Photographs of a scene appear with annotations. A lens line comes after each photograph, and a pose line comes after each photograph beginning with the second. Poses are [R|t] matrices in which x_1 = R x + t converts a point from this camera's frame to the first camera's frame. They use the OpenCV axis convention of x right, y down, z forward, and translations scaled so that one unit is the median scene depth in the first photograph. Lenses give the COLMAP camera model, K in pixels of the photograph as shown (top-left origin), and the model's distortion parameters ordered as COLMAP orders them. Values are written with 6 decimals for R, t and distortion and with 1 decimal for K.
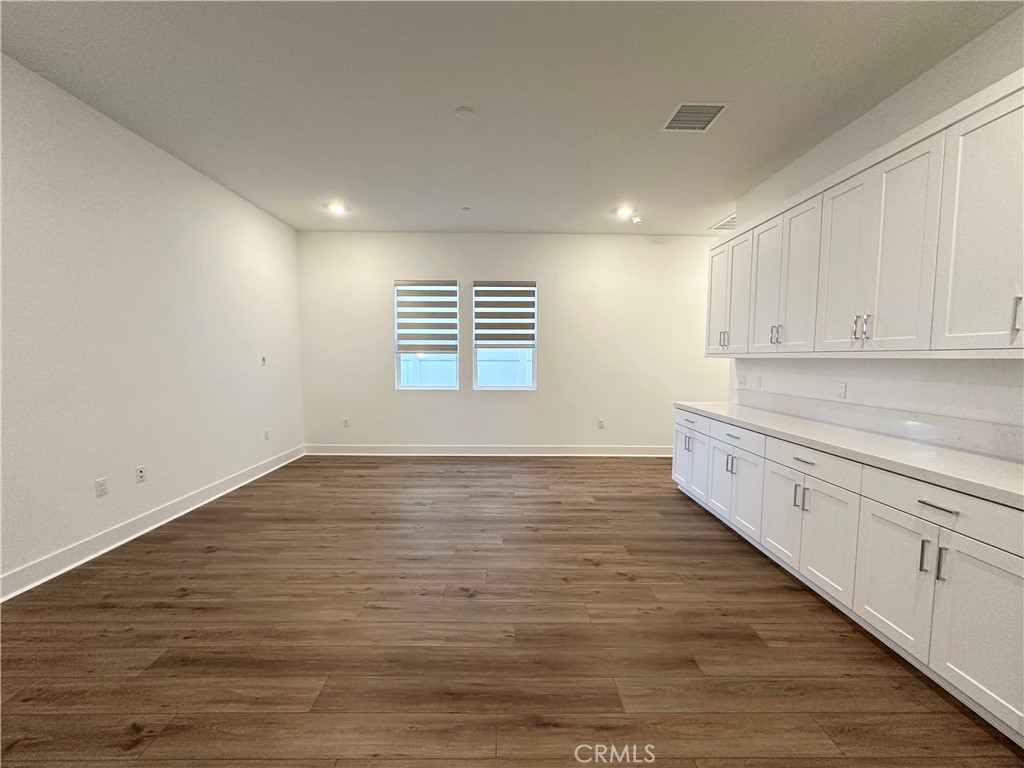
lens RADIAL K [[410.4, 0, 511.9], [0, 410.4, 384.1], [0, 0, 1]] dist [-0.001745, 0.000007]
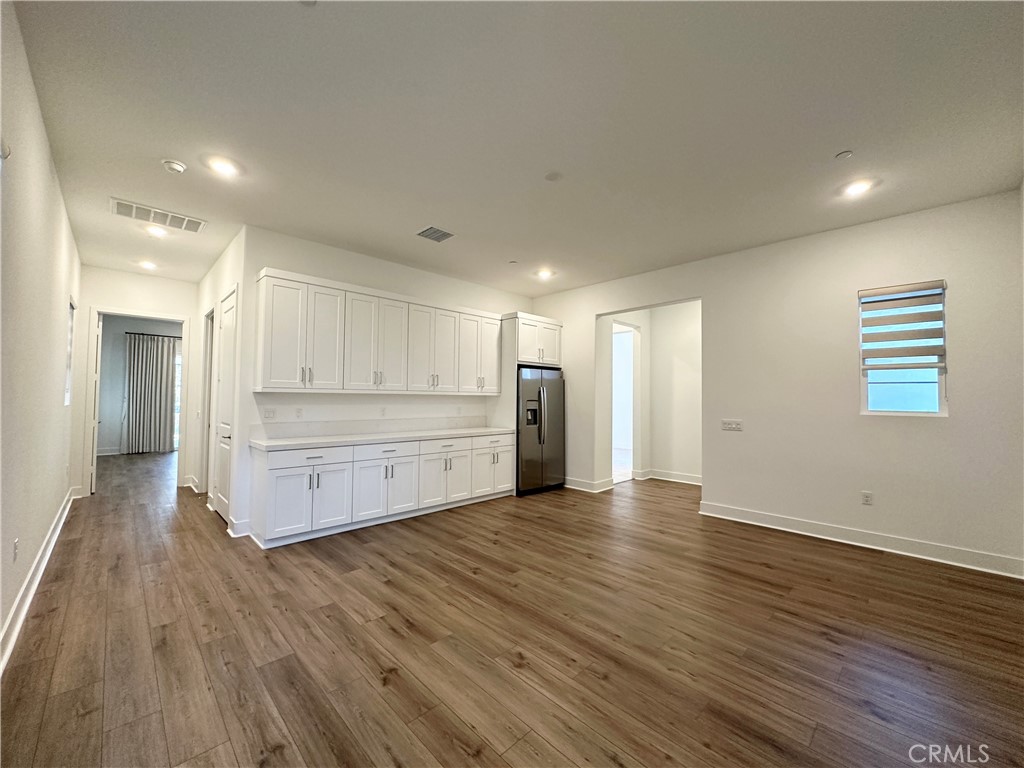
lens RADIAL K [[410.4, 0, 509.6], [0, 410.4, 391.5], [0, 0, 1]] dist [-0.001745, 0.000007]
pose [[-0.686321, -0.004930, 0.727282, -0.646652], [0.032375, 0.998779, 0.037322, -0.096369], [-0.726578, 0.049160, -0.685324, 1.445572]]
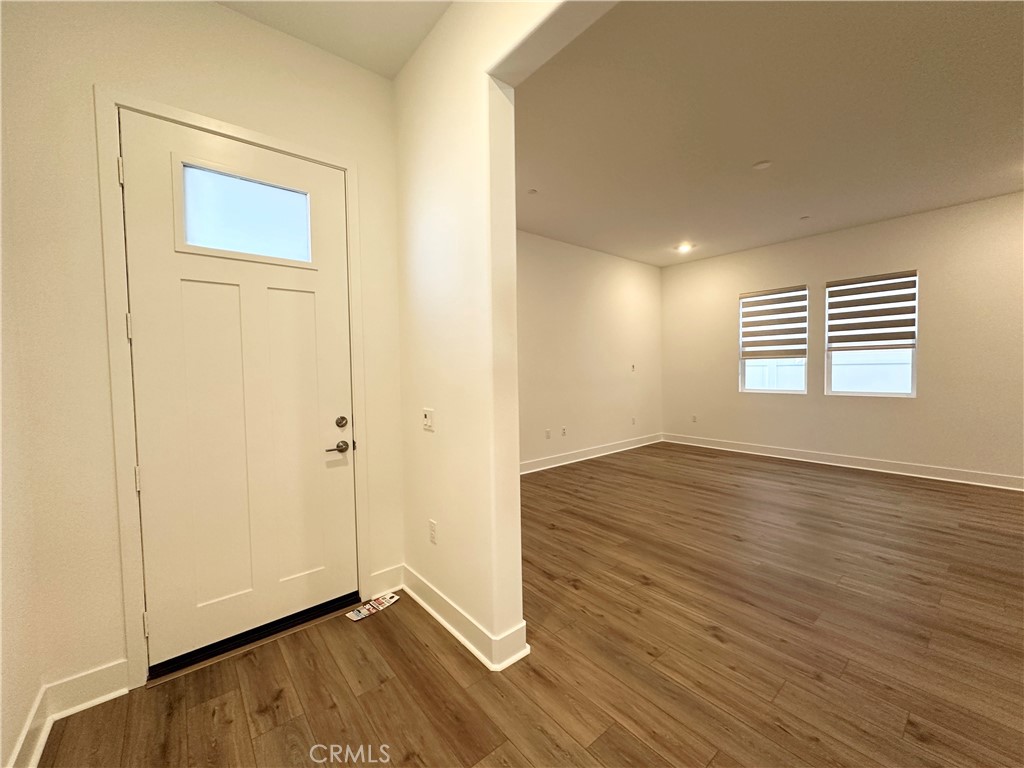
lens RADIAL K [[410.4, 0, 508.9], [0, 410.4, 374.8], [0, 0, 1]] dist [-0.001745, 0.000007]
pose [[0.624687, -0.001923, -0.780873, 0.308291], [-0.030755, 0.999160, -0.027064, 0.025369], [0.780269, 0.040923, 0.624104, -0.282935]]
